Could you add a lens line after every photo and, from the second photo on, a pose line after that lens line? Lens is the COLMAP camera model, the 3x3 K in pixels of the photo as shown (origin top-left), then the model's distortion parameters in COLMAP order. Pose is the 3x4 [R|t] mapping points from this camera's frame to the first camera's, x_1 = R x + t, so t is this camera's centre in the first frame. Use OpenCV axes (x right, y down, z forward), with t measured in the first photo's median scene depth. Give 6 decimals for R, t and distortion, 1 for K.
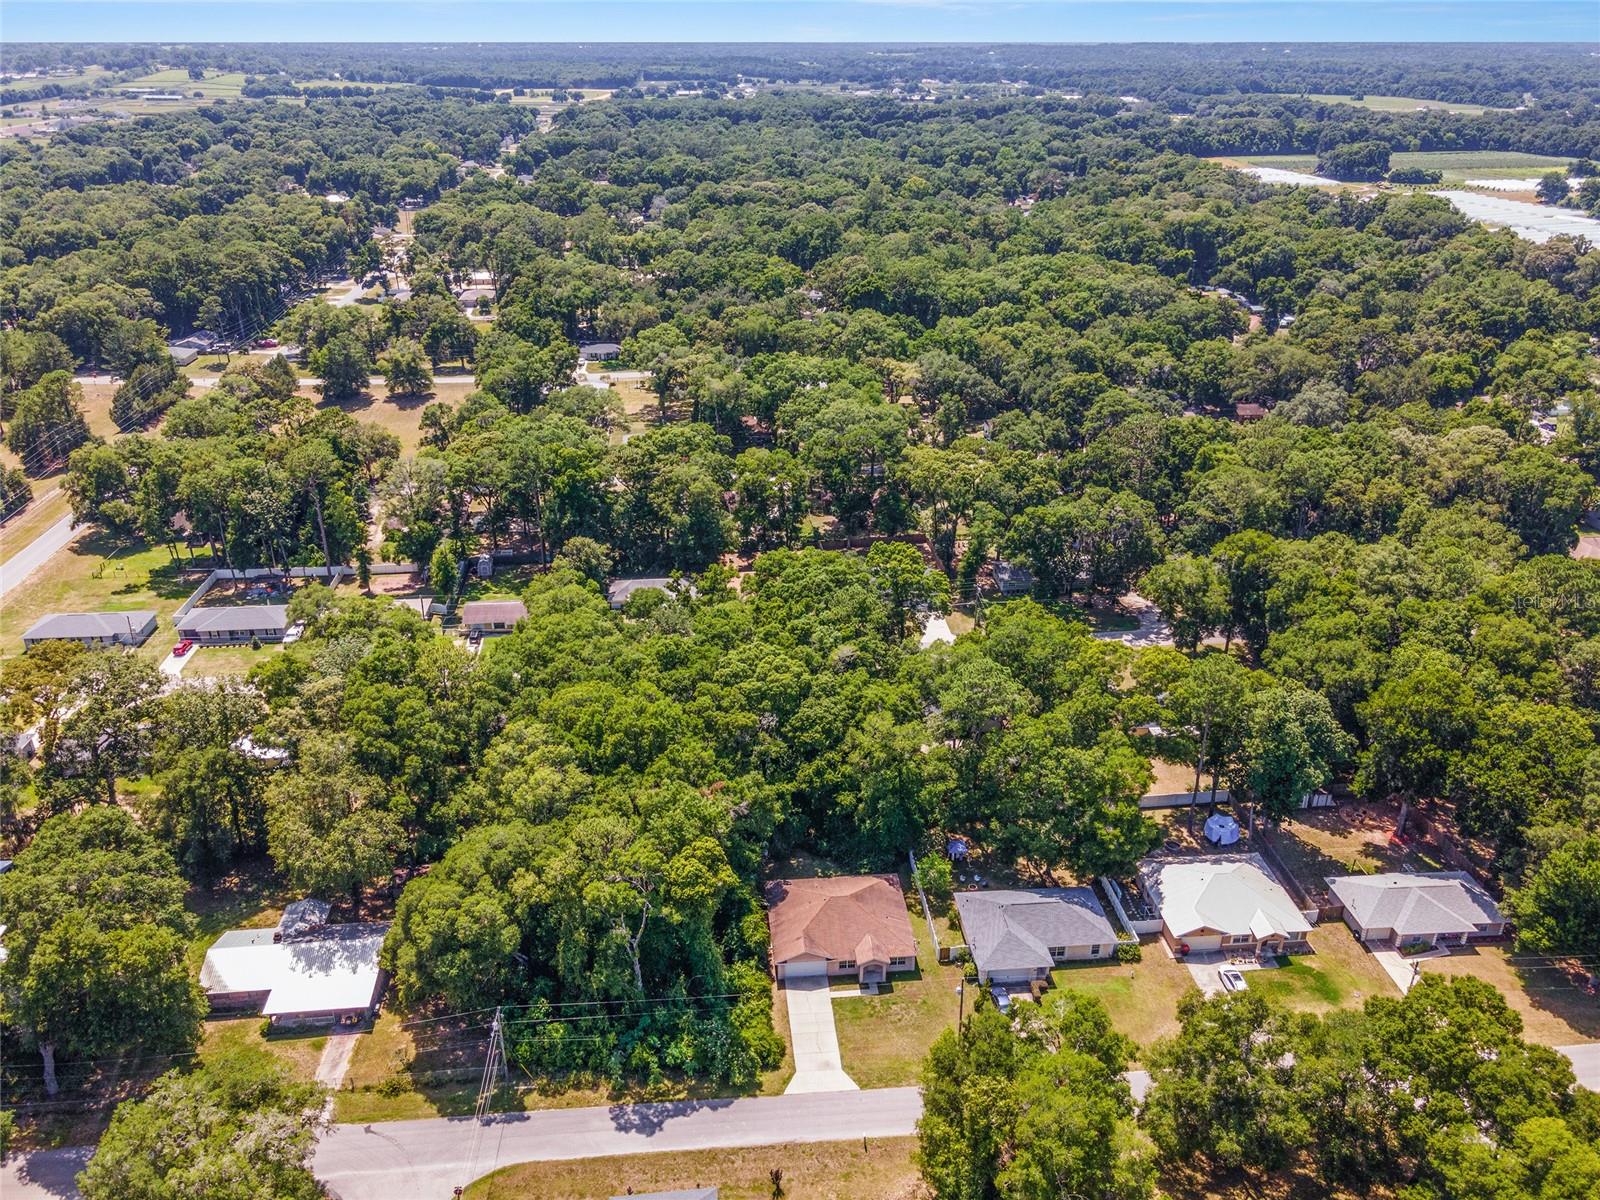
lens RADIAL K [[1191.9, 0, 796.7], [0, 1191.9, 610.7], [0, 0, 1]] dist [0.026237, 0.020902]
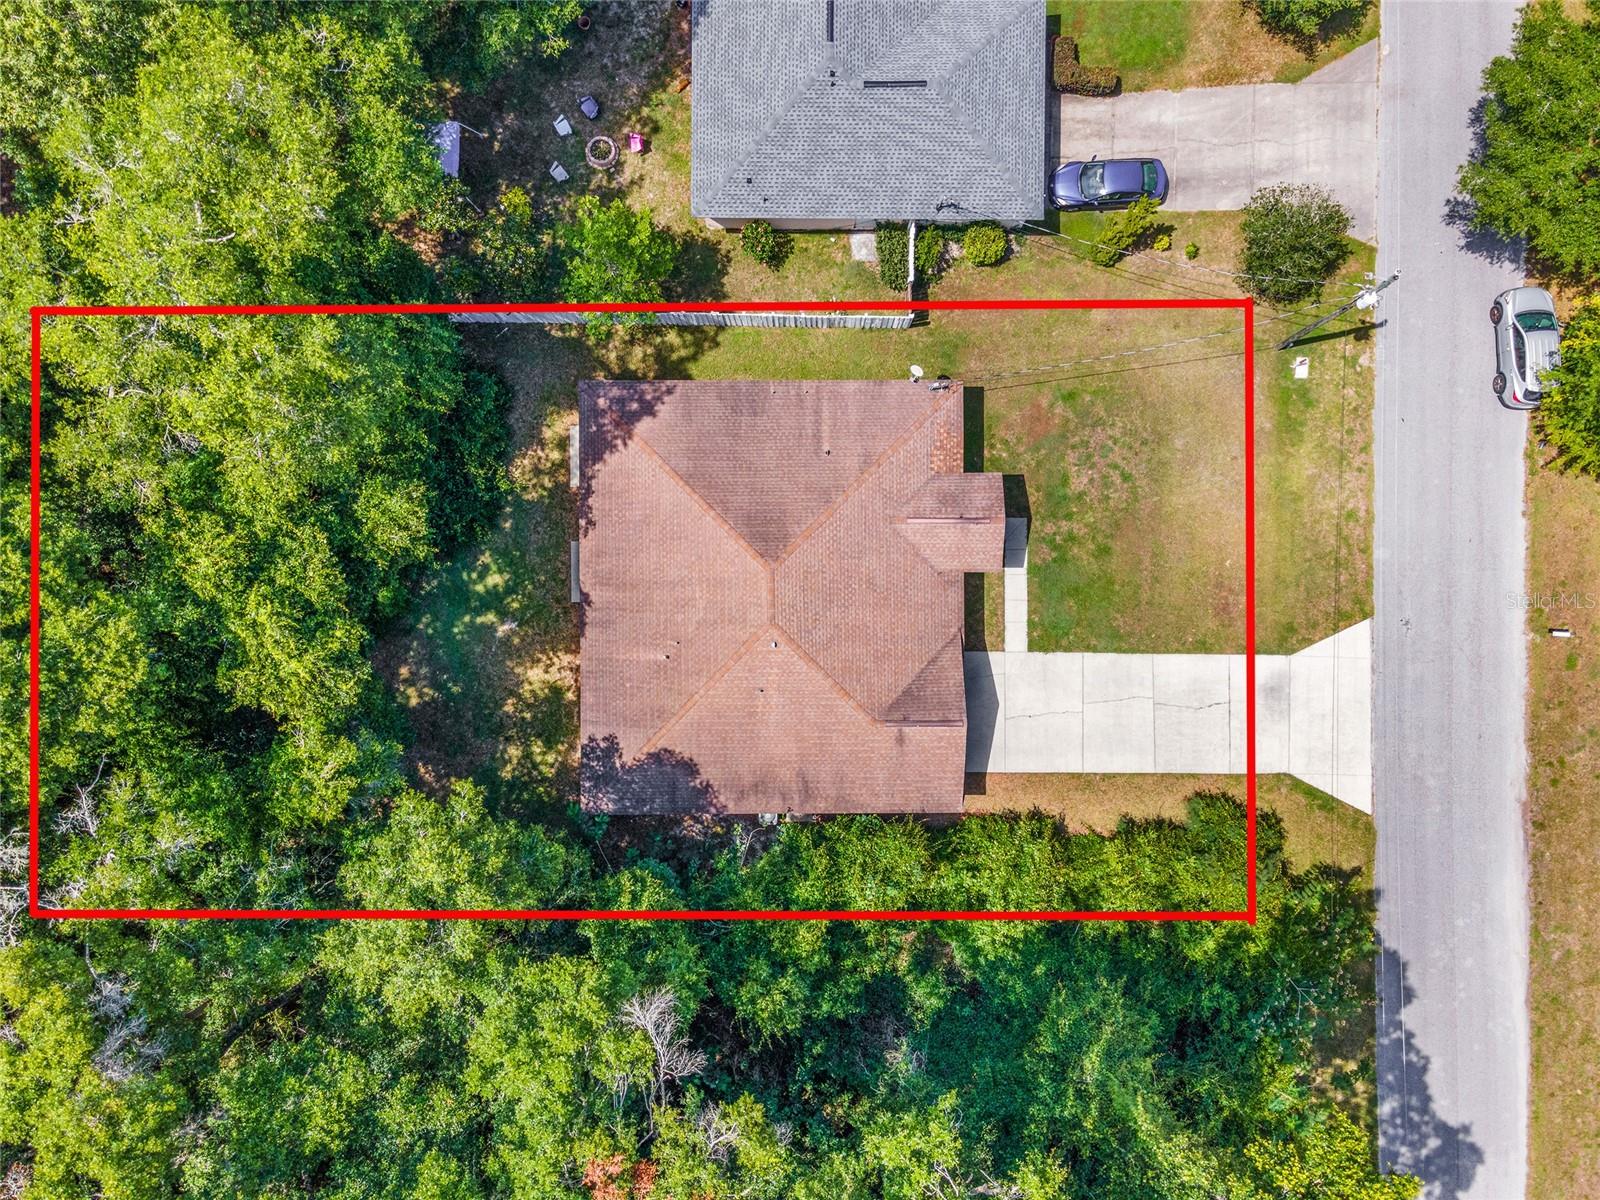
lens RADIAL K [[1191.9, 0, 792.2], [0, 1191.9, 596.8], [0, 0, 1]] dist [0.026237, 0.020902]
pose [[0.093620, -0.995605, -0.002231, 0.034885], [0.413899, 0.036882, 0.909576, -0.031731], [-0.905496, -0.086078, 0.415533, 0.814755]]
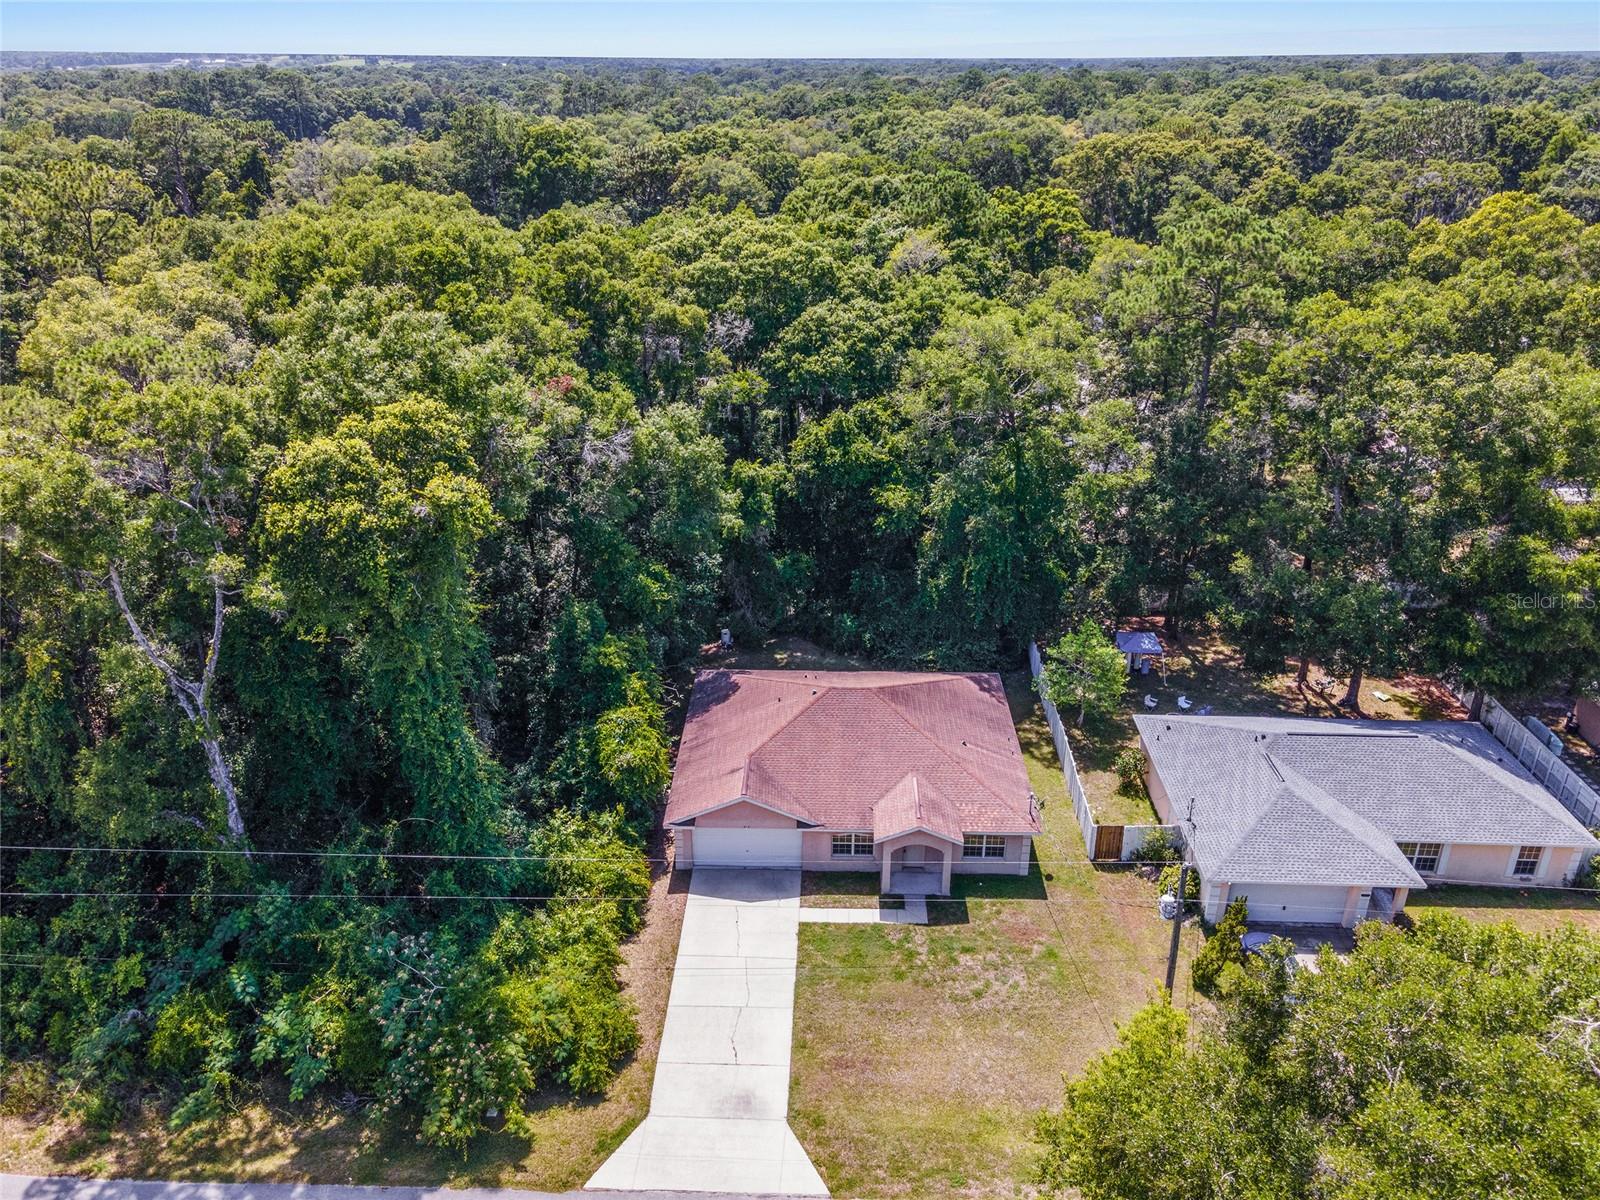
lens RADIAL K [[1191.9, 0, 797.4], [0, 1191.9, 594.6], [0, 0, 1]] dist [0.026237, 0.020902]
pose [[0.992327, 0.047335, -0.114218, 0.058821], [-0.049594, 0.998625, -0.017015, 0.201700], [0.113255, 0.022549, 0.993310, 0.554019]]
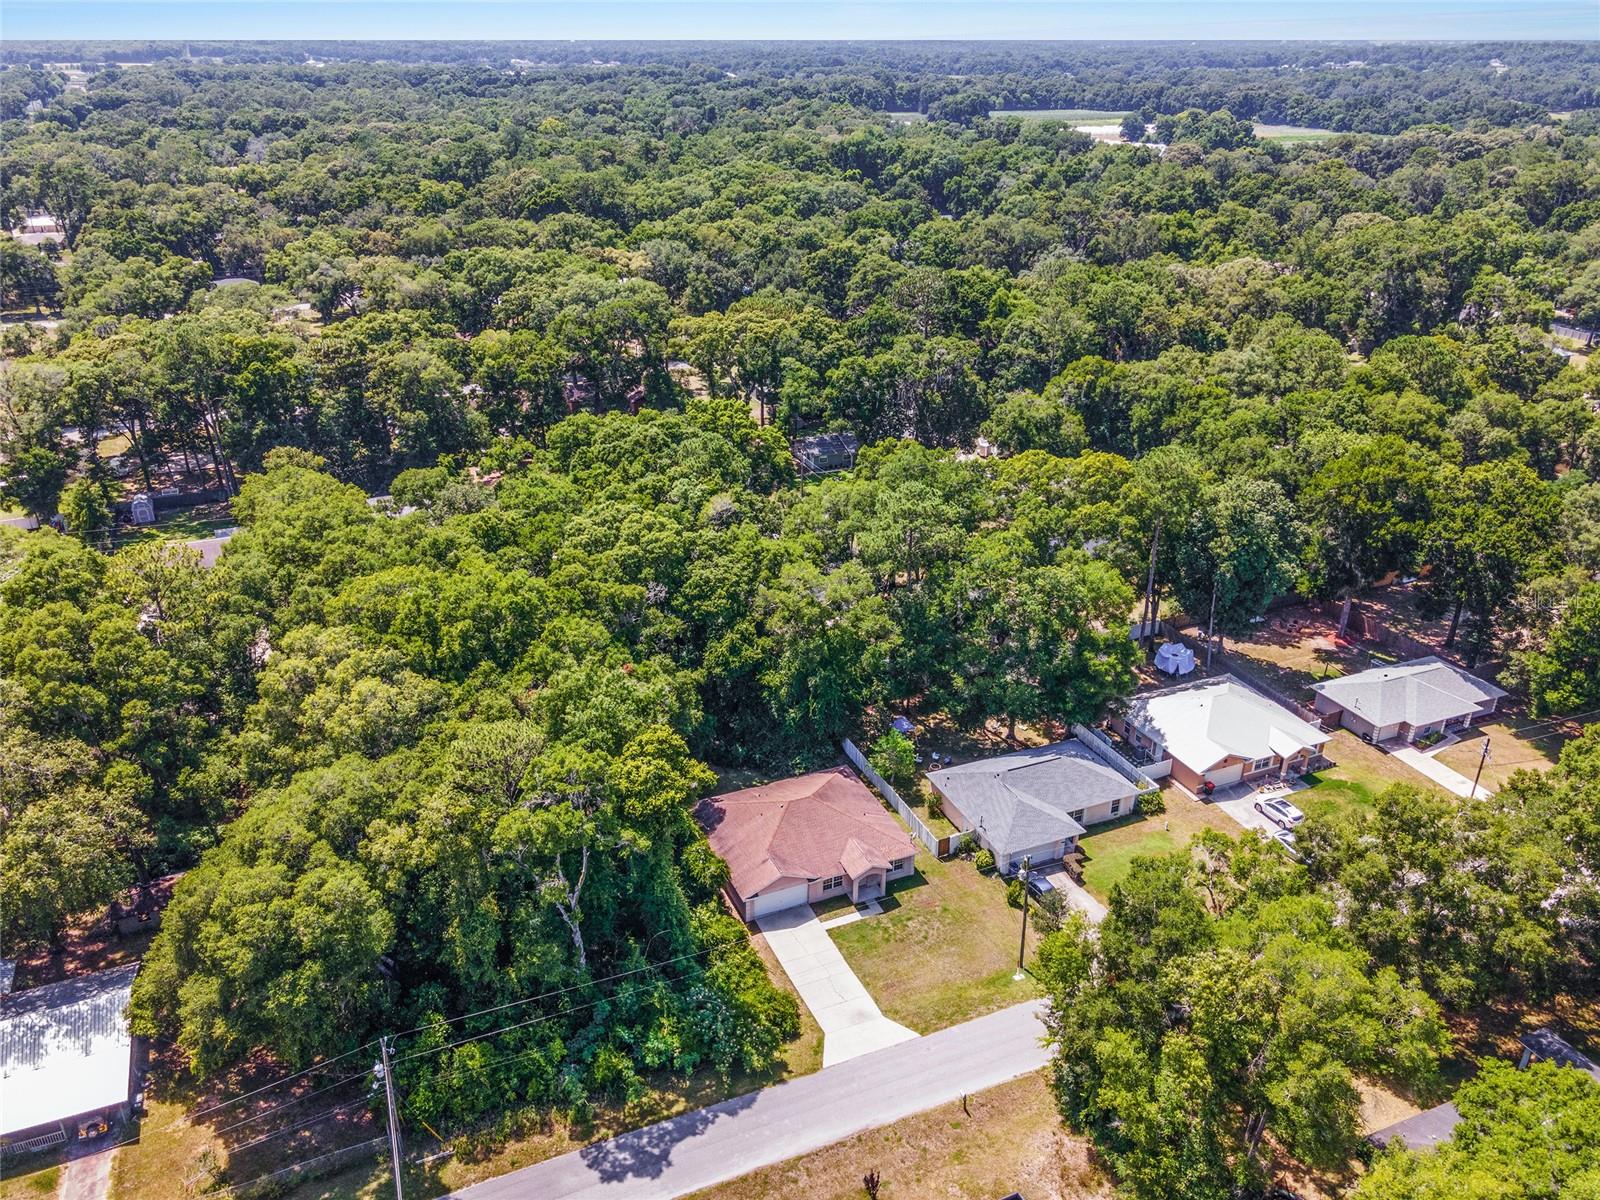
lens RADIAL K [[1191.9, 0, 799.0], [0, 1191.9, 602.5], [0, 0, 1]] dist [0.026237, 0.020902]
pose [[0.950135, -0.130246, 0.283335, -0.149440], [0.130263, 0.991300, 0.018865, 0.097008], [-0.283327, 0.018984, 0.958835, 0.266604]]
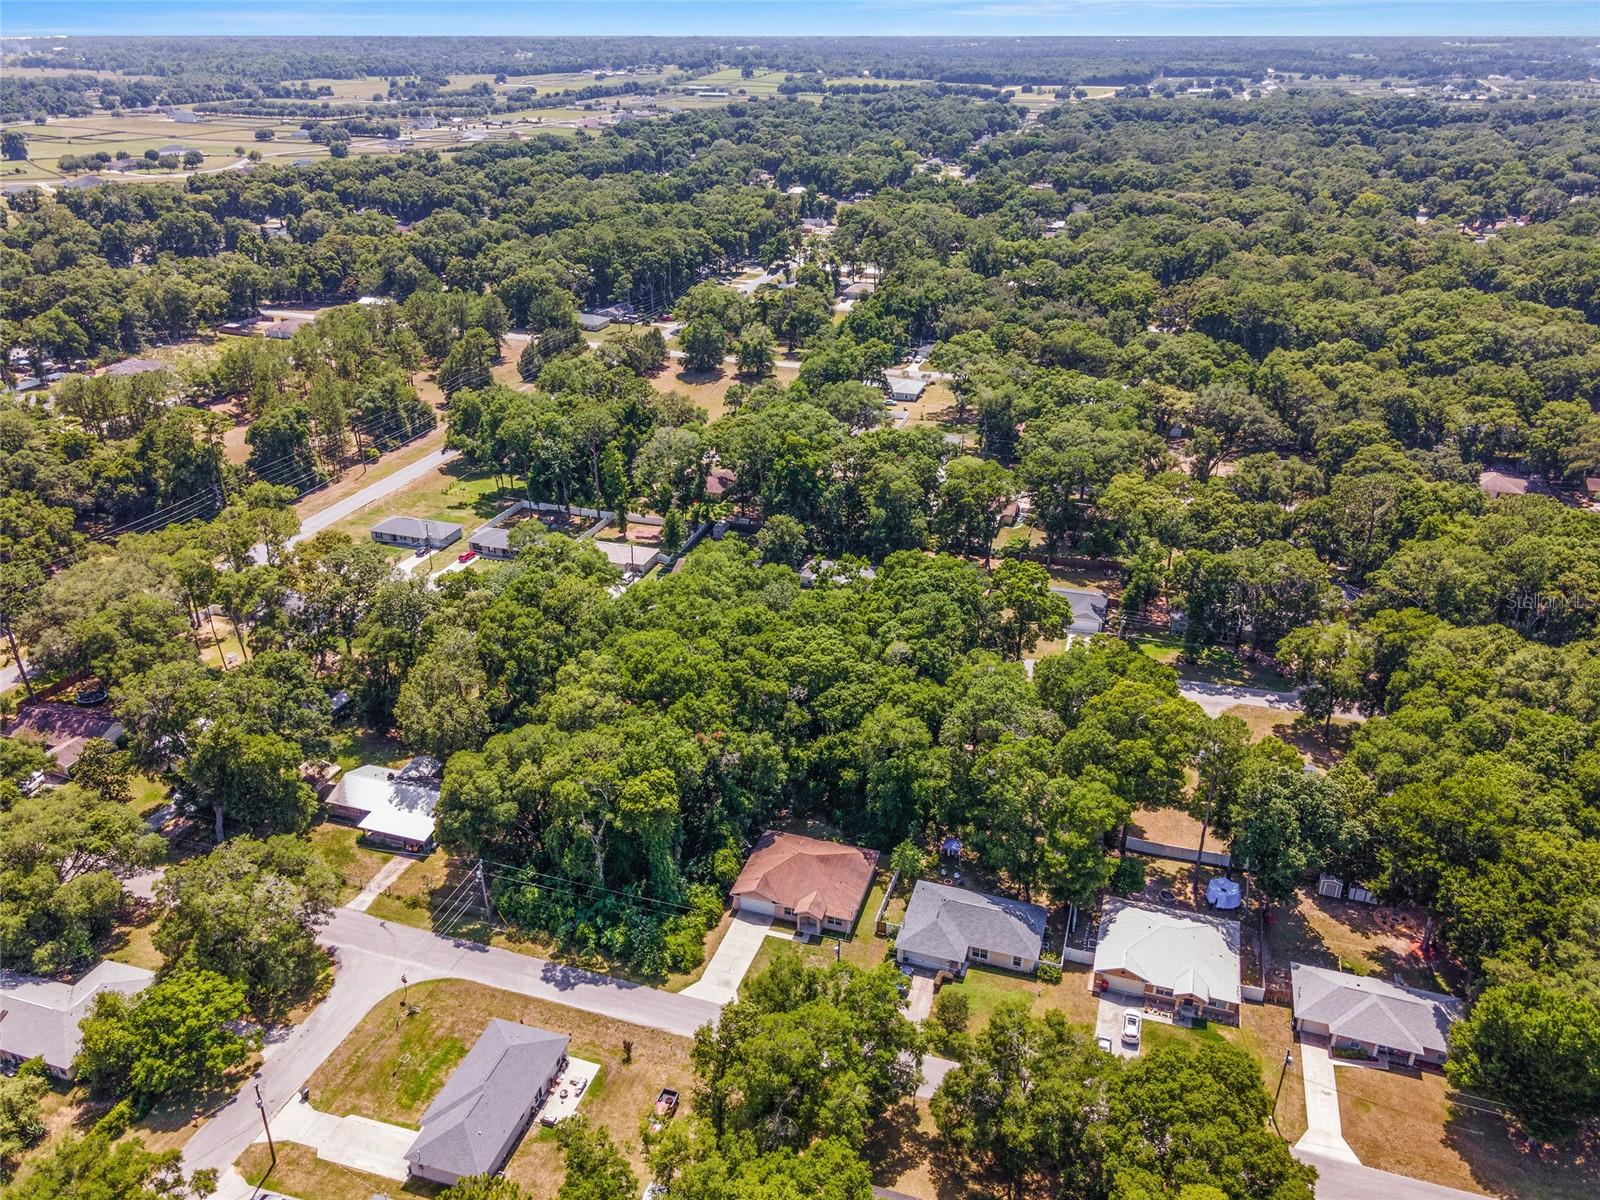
lens RADIAL K [[1191.9, 0, 796.9], [0, 1191.9, 594.4], [0, 0, 1]] dist [0.026237, 0.020902]
pose [[0.920323, 0.166903, -0.353764, 0.360917], [-0.169271, 0.985266, 0.024479, -0.026874], [0.352637, 0.037354, 0.935015, -0.062752]]
